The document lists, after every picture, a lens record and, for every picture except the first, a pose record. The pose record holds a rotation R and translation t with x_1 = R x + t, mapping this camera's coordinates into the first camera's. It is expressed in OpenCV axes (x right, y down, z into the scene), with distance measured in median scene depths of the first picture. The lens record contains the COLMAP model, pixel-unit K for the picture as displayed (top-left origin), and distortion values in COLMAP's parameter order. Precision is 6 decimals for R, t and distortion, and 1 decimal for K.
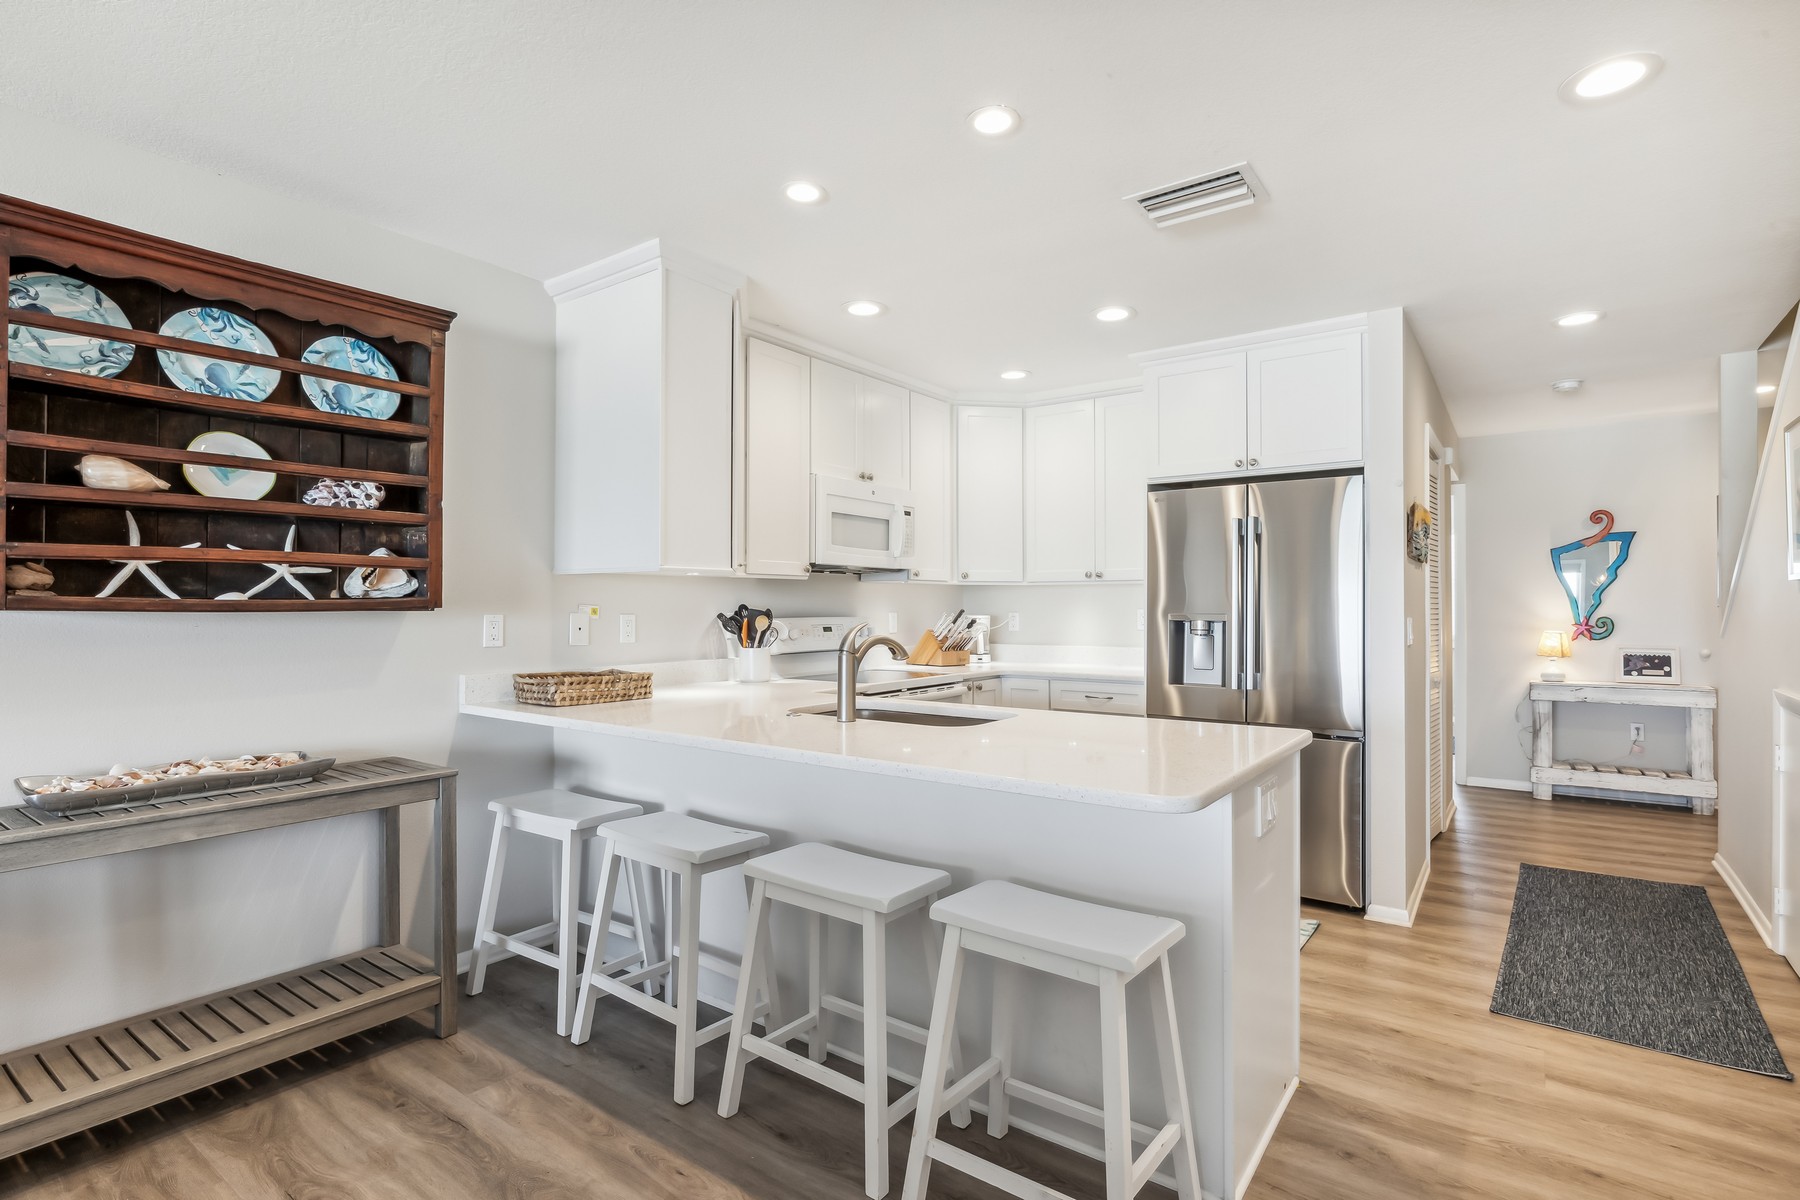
lens RADIAL K [[872.4, 0, 901.3], [0, 872.4, 596.5], [0, 0, 1]] dist [0.006379, 0.000260]
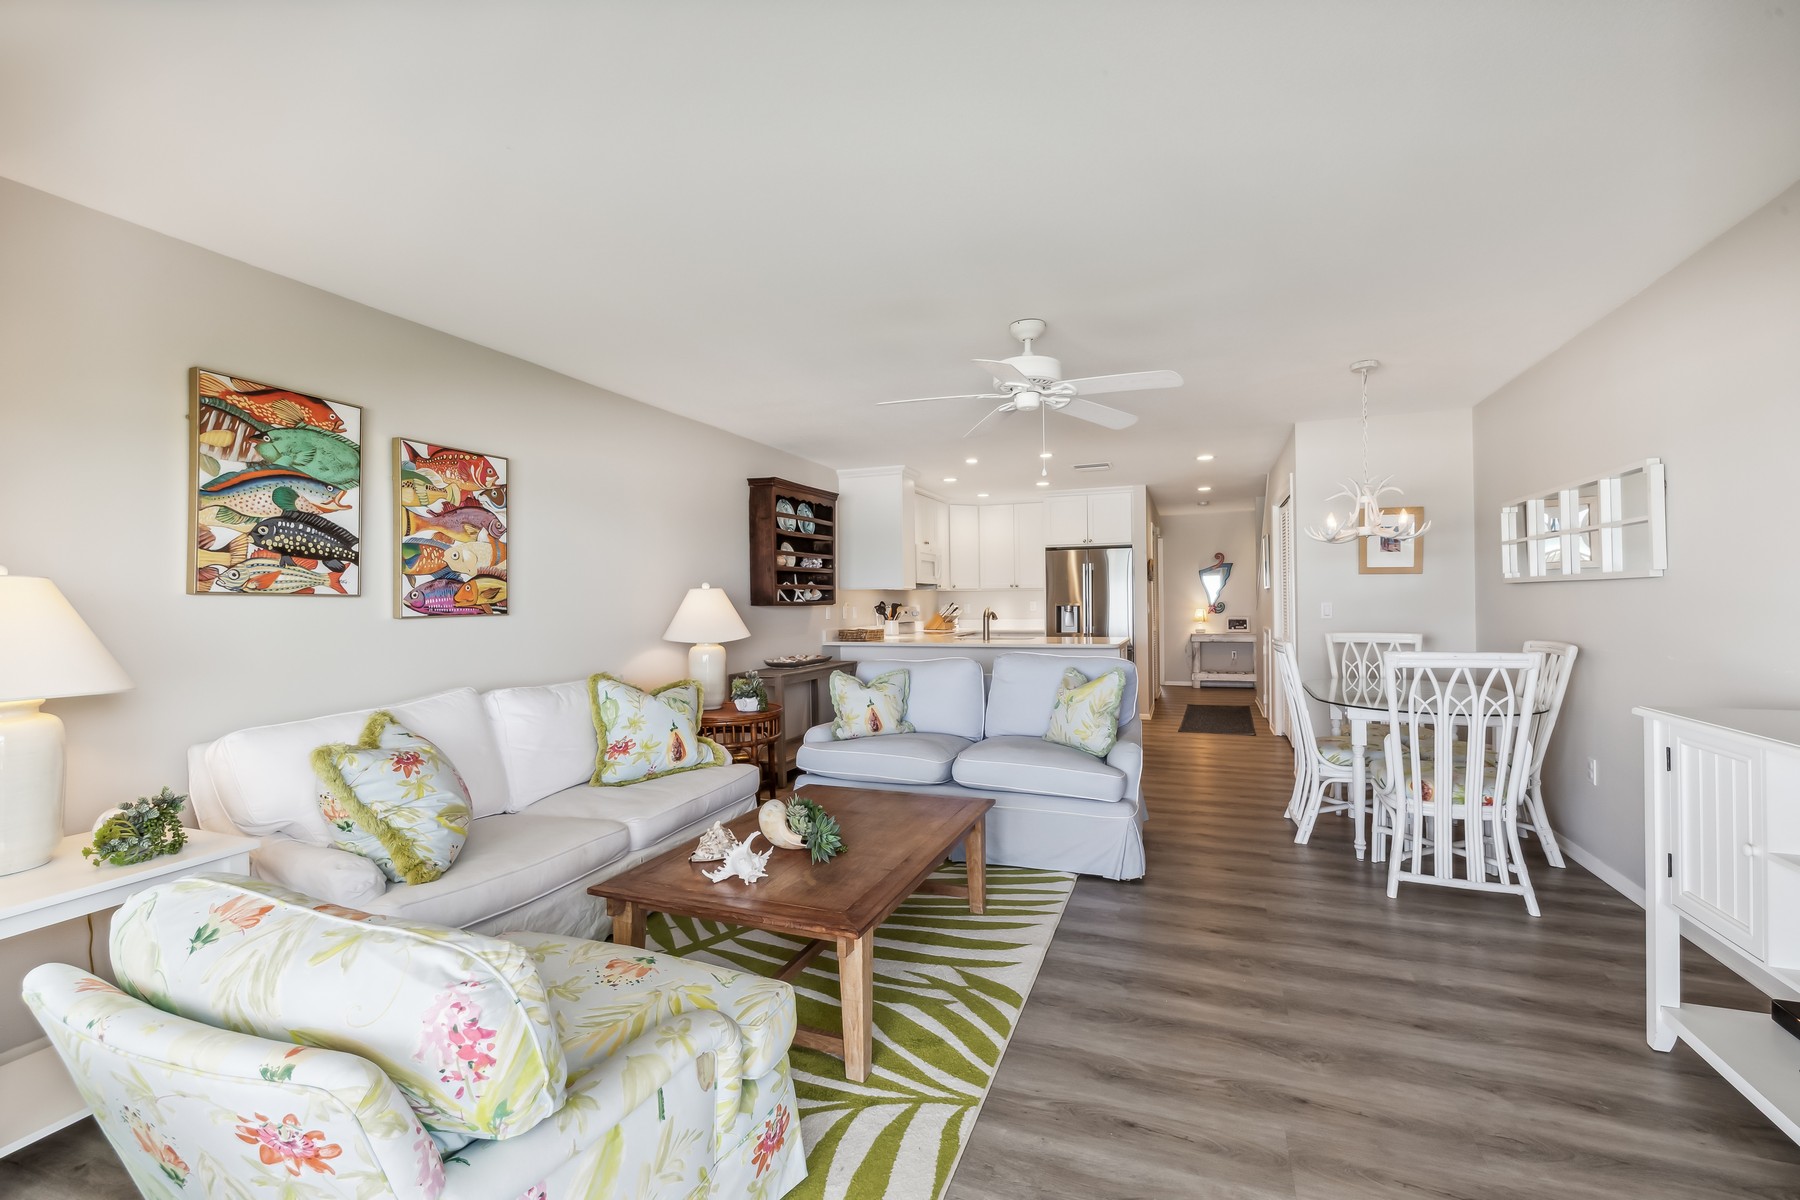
lens RADIAL K [[762.8, 0, 893.9], [0, 762.8, 598.5], [0, 0, 1]] dist [-0.000516, -0.000014]
pose [[0.969965, -0.011853, 0.242956, -0.776676], [0.010056, 0.999912, 0.008636, -0.018505], [-0.243037, -0.005934, 0.969999, -1.118061]]
